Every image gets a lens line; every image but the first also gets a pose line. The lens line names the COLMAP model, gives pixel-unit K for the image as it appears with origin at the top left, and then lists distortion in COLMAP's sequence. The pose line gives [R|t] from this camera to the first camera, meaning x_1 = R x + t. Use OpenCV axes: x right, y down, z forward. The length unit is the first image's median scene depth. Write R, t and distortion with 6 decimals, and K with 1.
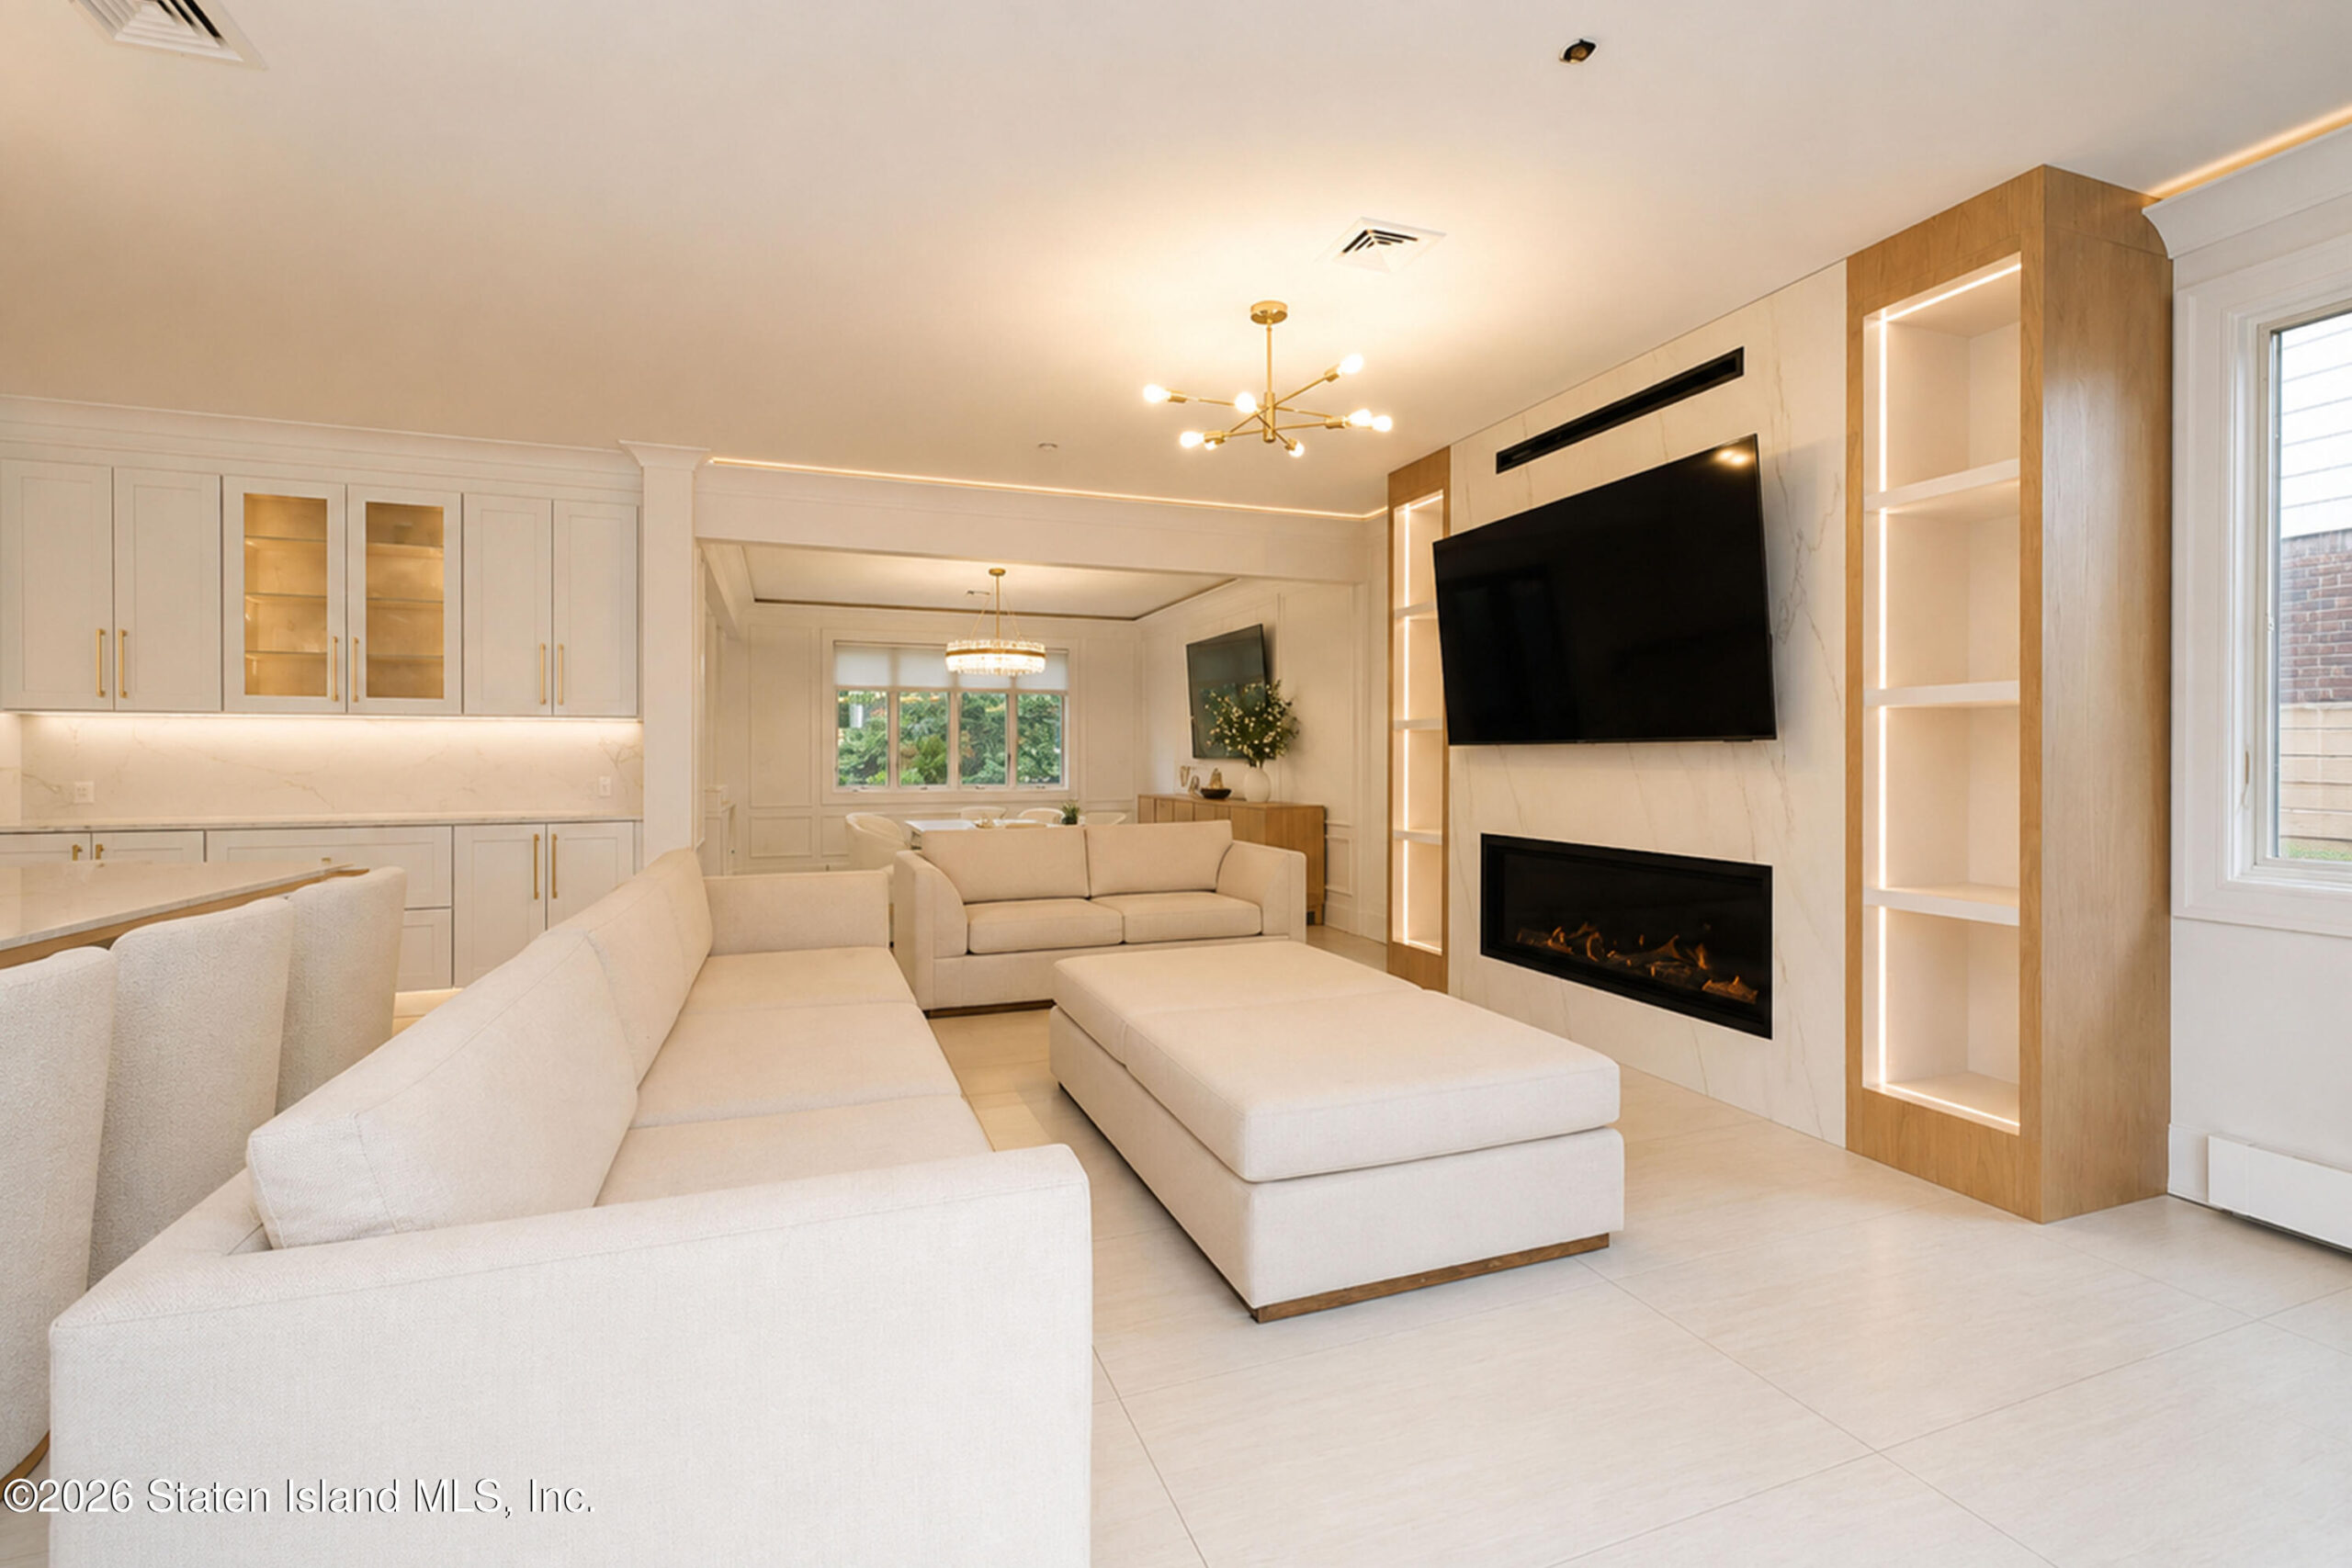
lens RADIAL K [[990.6, 0, 1148.2], [0, 990.6, 764.3], [0, 0, 1]] dist [-0.001100, -0.000311]
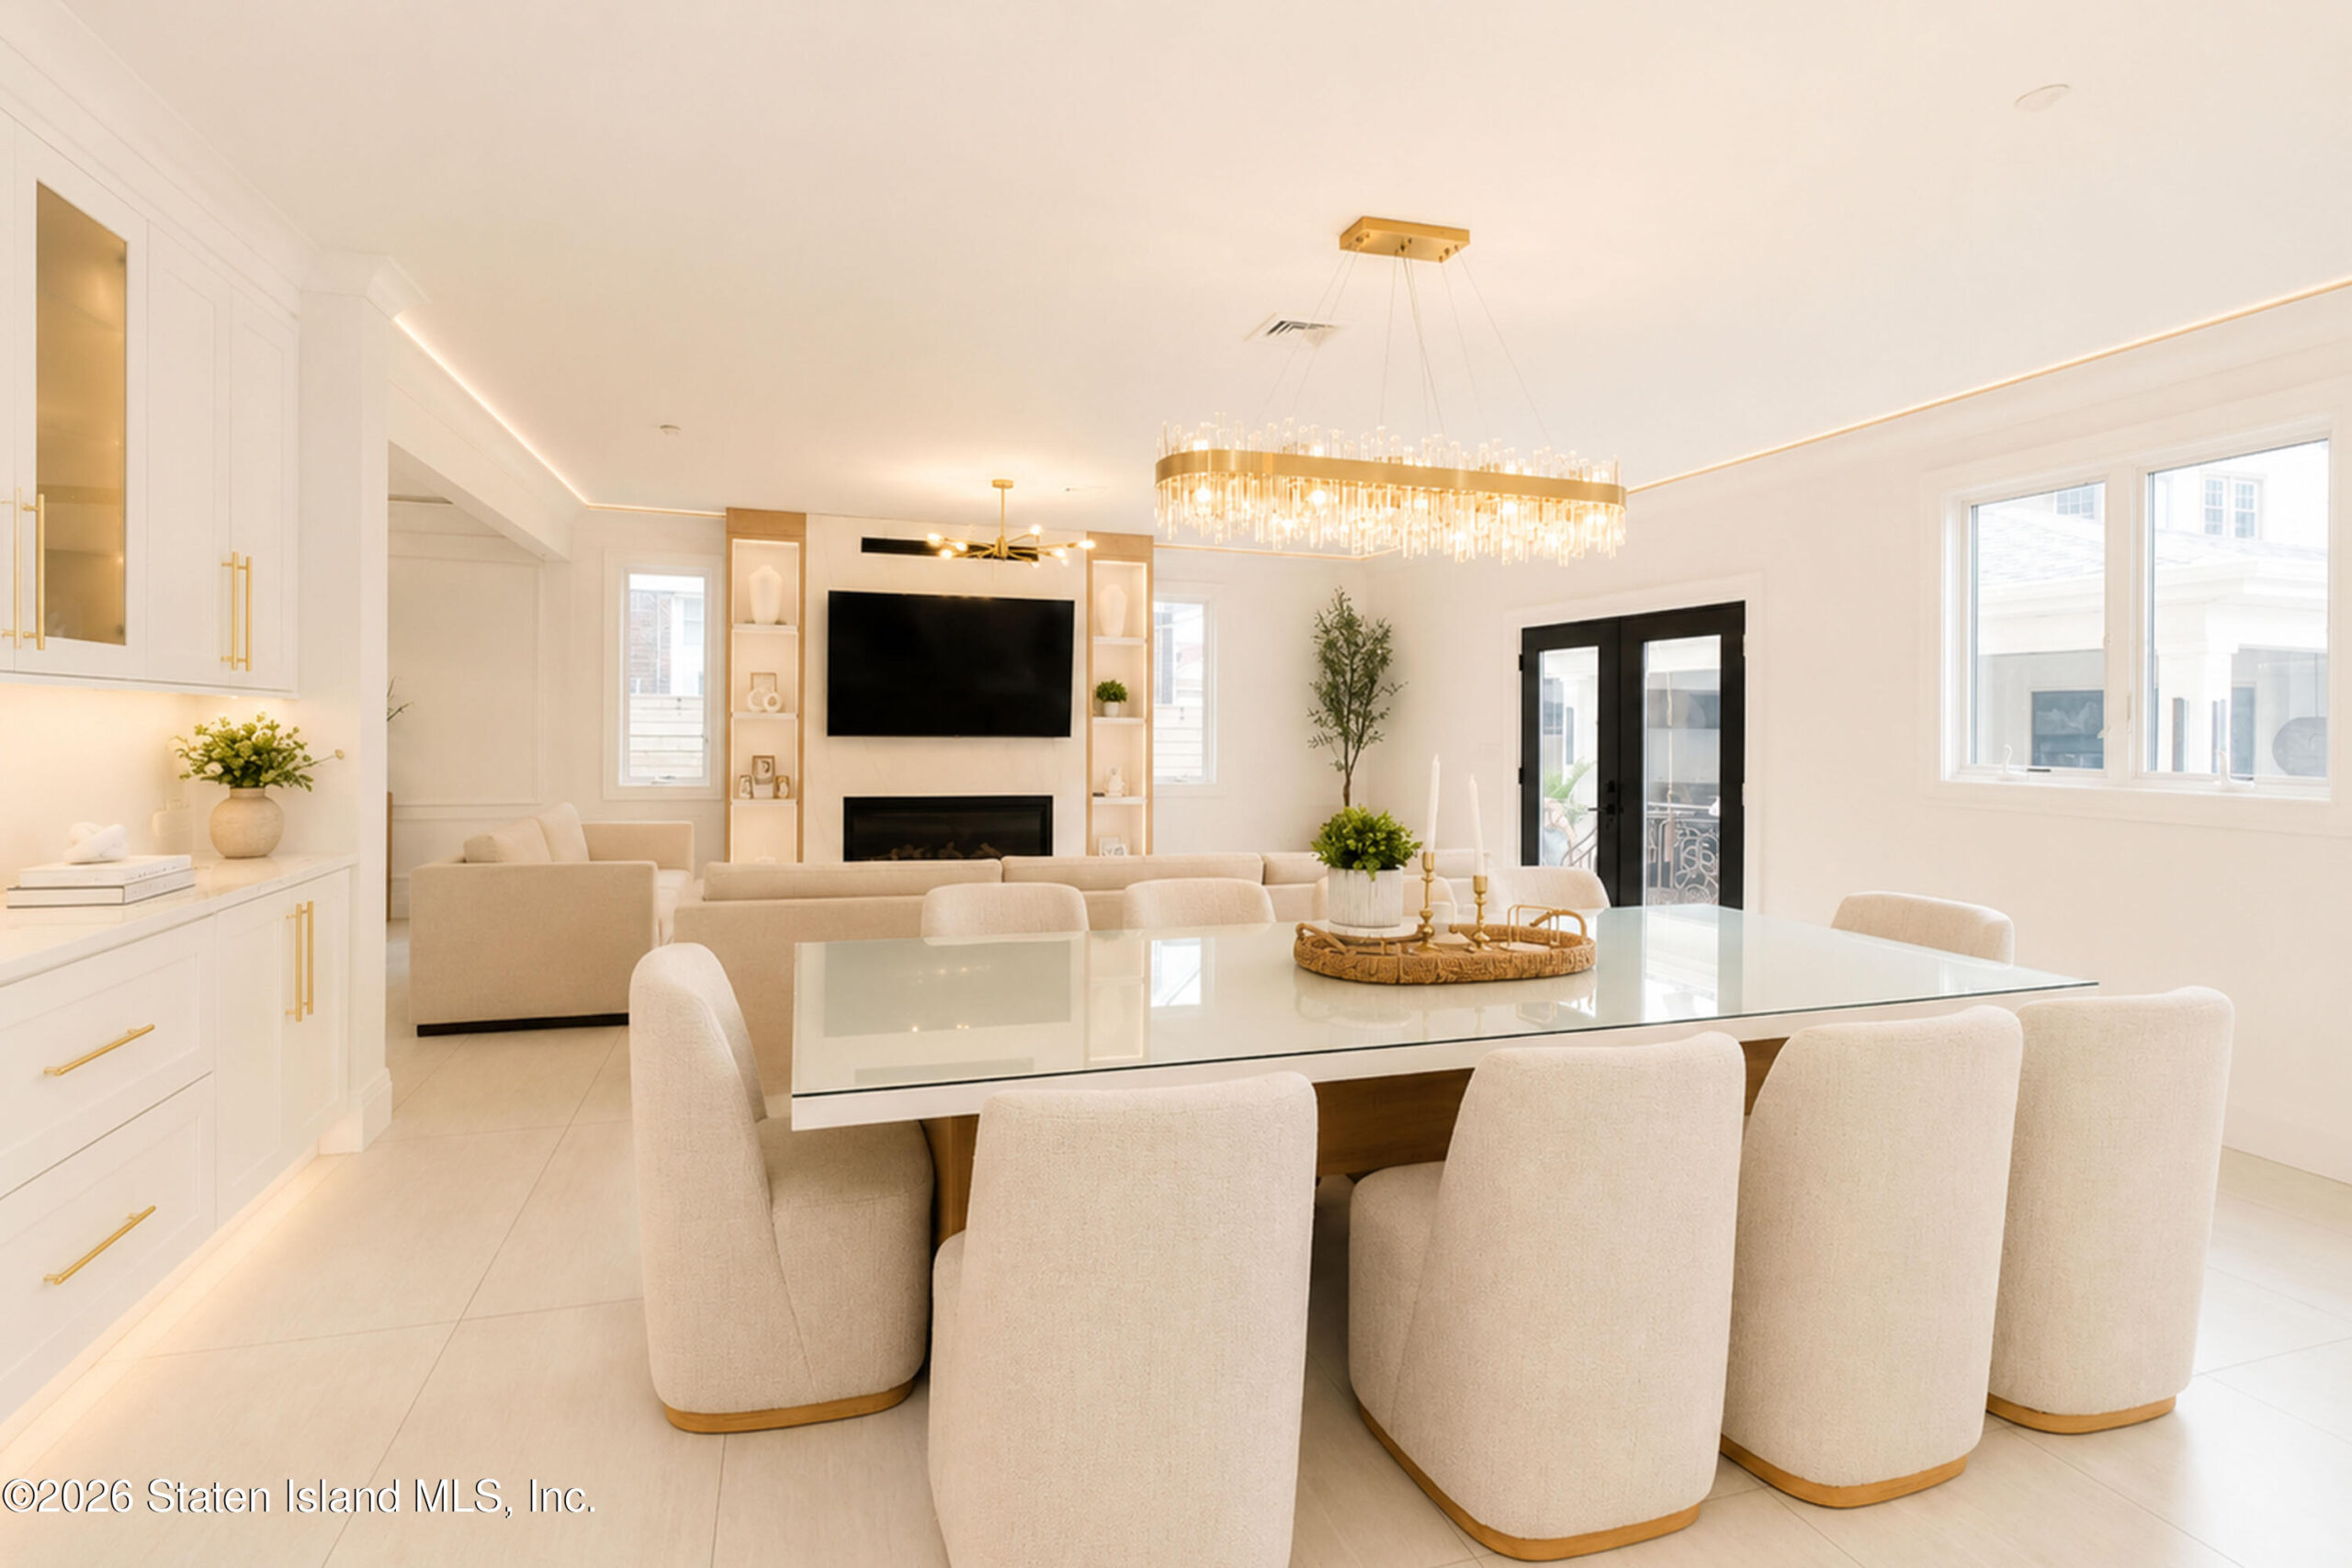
lens RADIAL K [[1018.2, 0, 1172.9], [0, 1018.2, 772.9], [0, 0, 1]] dist [-0.000877, -0.000206]
pose [[0.009713, -0.050193, 0.998692, -1.152222], [0.000213, 0.998739, 0.050194, -0.040537], [-0.999953, -0.000275, 0.009712, 0.522492]]
